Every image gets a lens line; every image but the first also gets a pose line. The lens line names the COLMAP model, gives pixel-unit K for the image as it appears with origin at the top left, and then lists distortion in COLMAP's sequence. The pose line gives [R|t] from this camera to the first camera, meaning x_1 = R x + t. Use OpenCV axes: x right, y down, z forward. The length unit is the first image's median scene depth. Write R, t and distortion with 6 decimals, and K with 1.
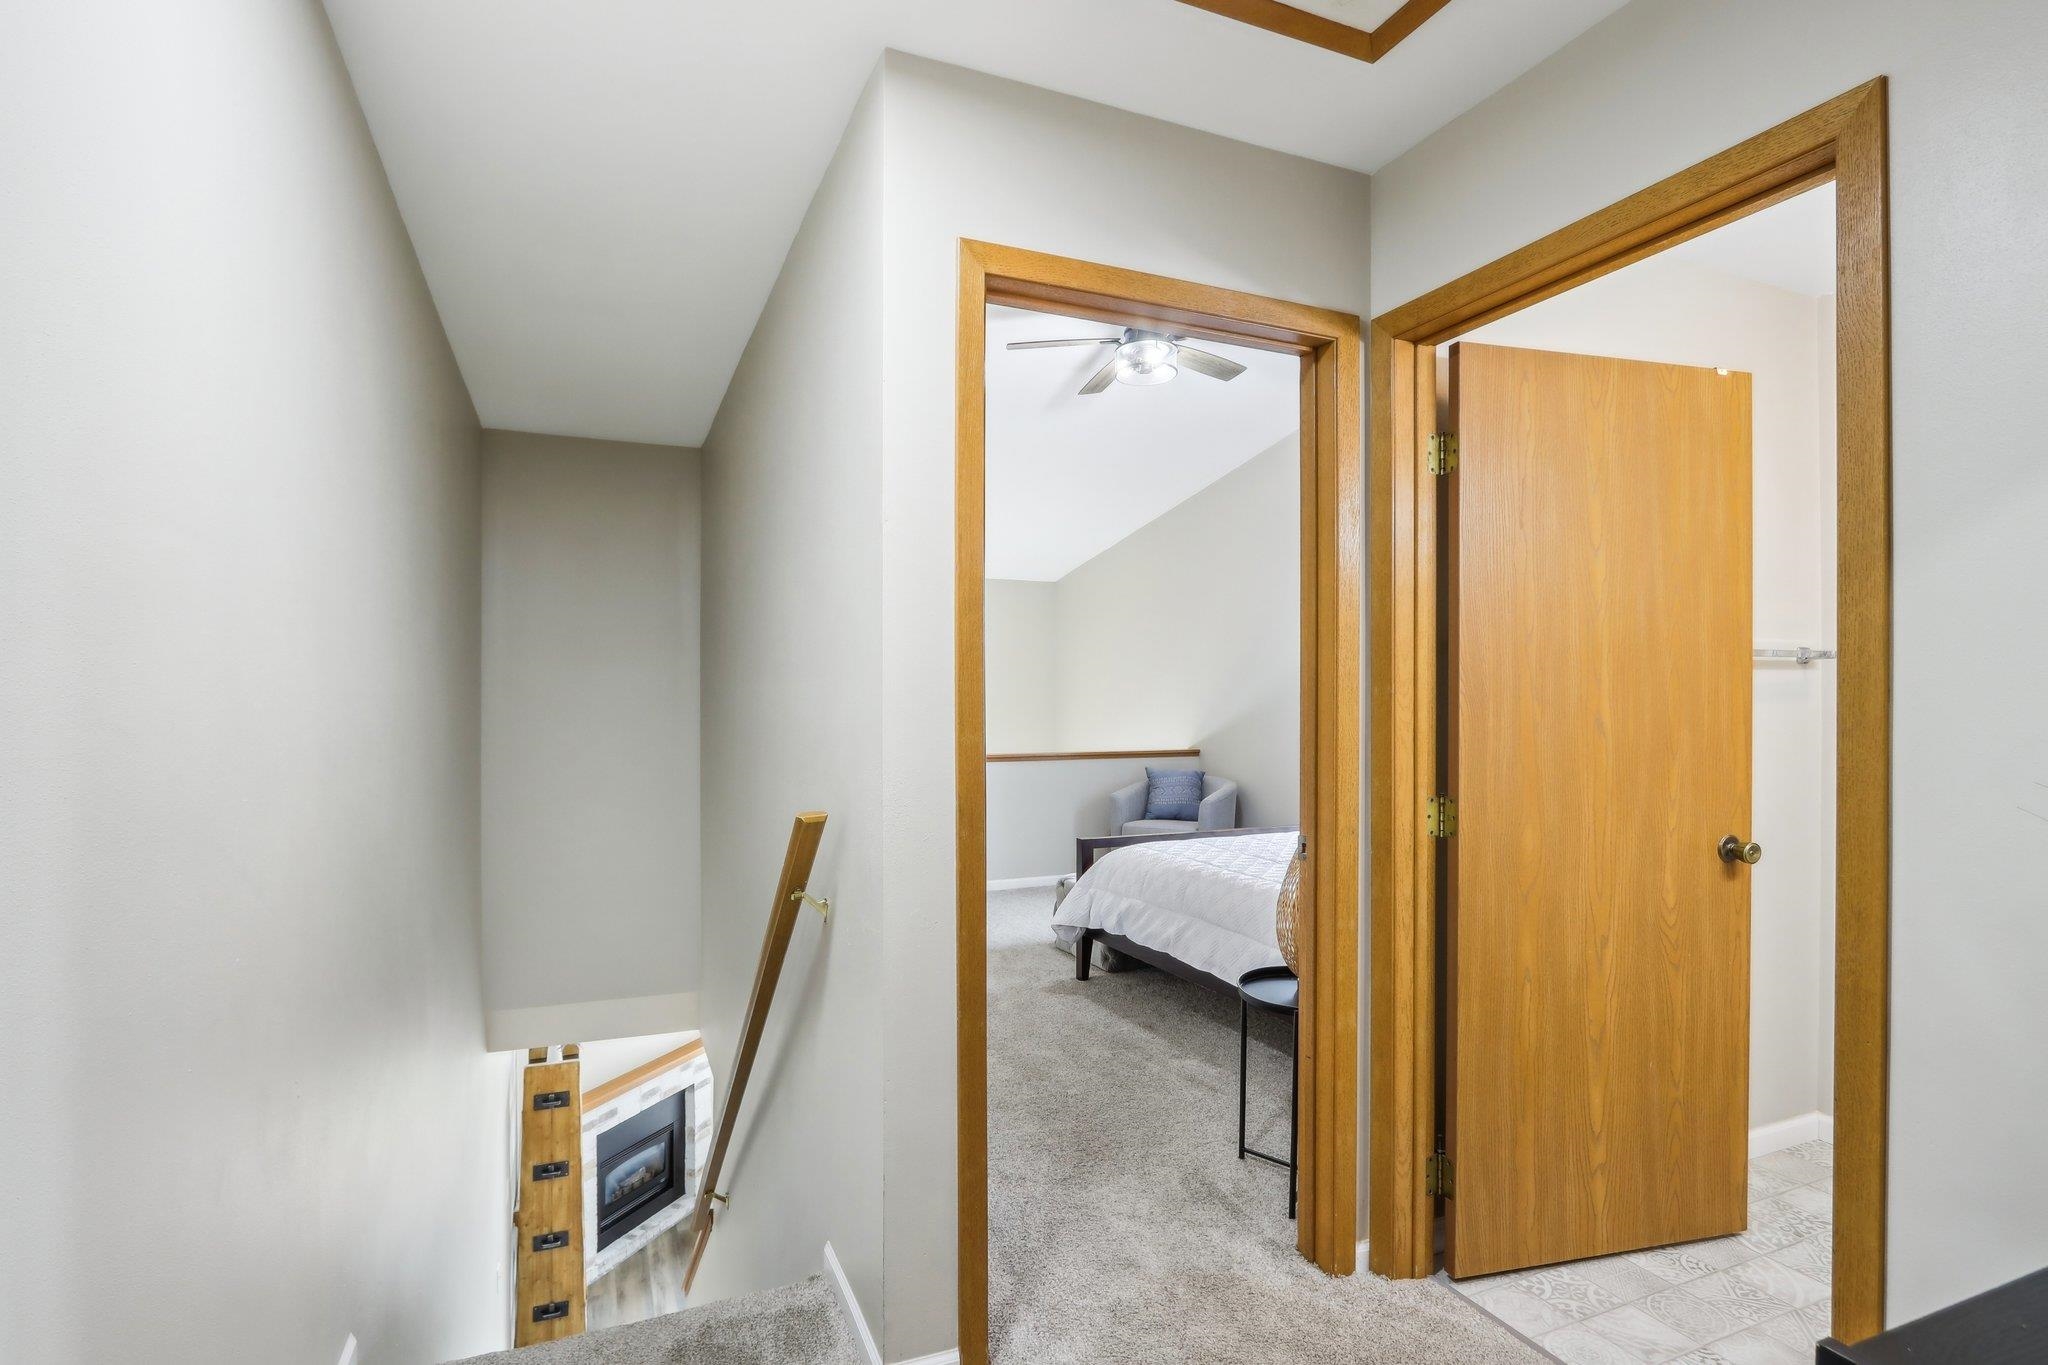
lens RADIAL K [[978.3, 0, 995.3], [0, 978.3, 693.9], [0, 0, 1]] dist [-0.014012, 0.001700]
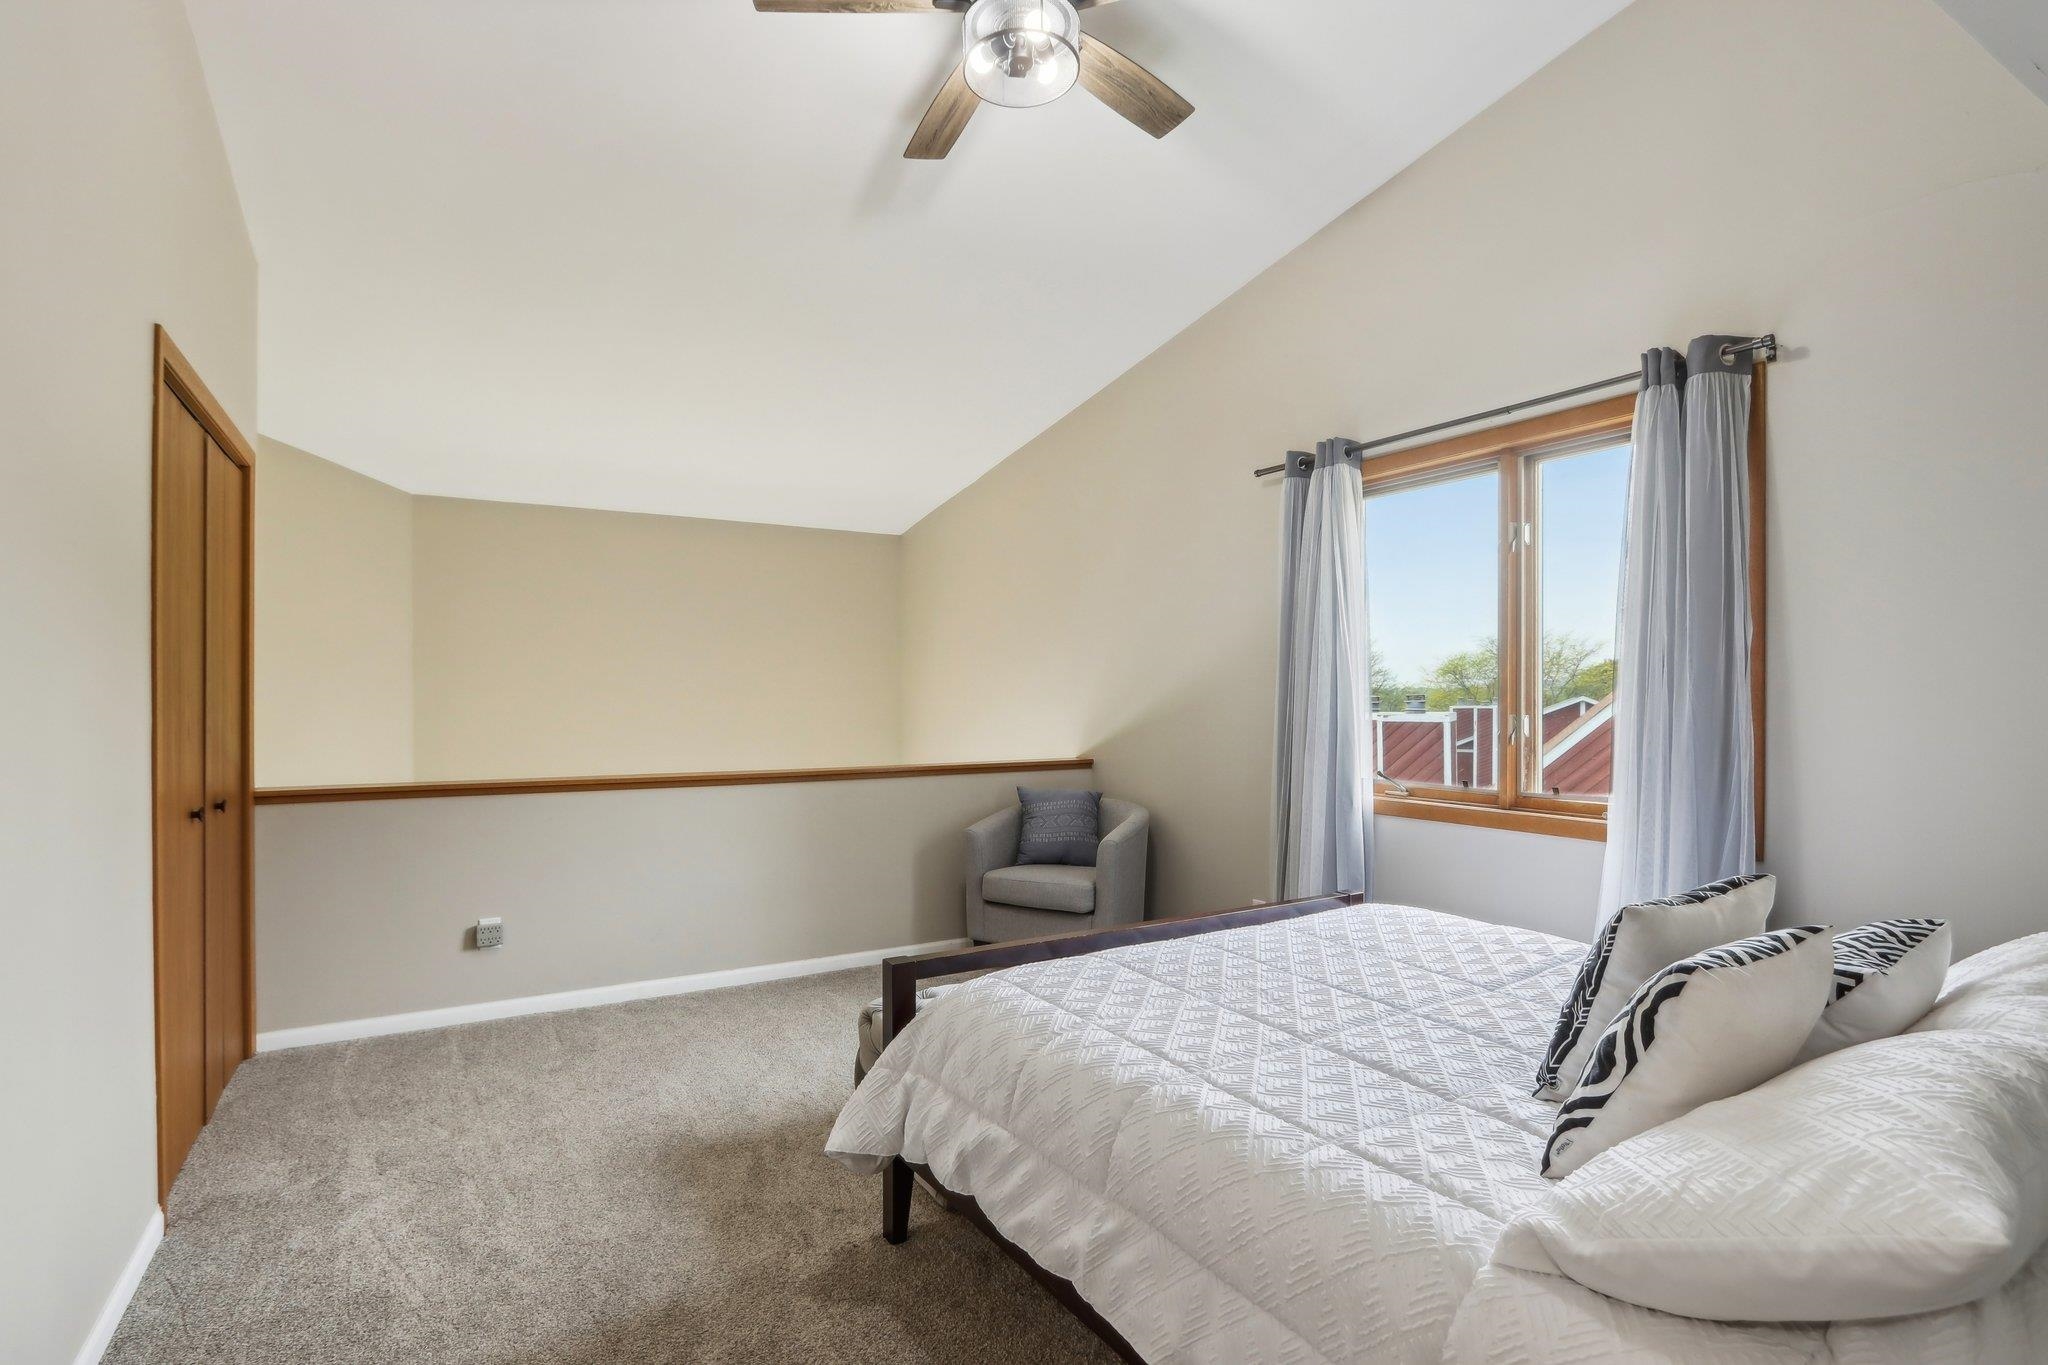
lens RADIAL K [[978.3, 0, 995.3], [0, 978.3, 693.9], [0, 0, 1]] dist [-0.014012, 0.001700]
pose [[0.991459, 0.001254, 0.130412, 0.052835], [-0.002437, 0.999957, 0.008914, 0.004084], [-0.130395, -0.009155, 0.991420, 0.349163]]
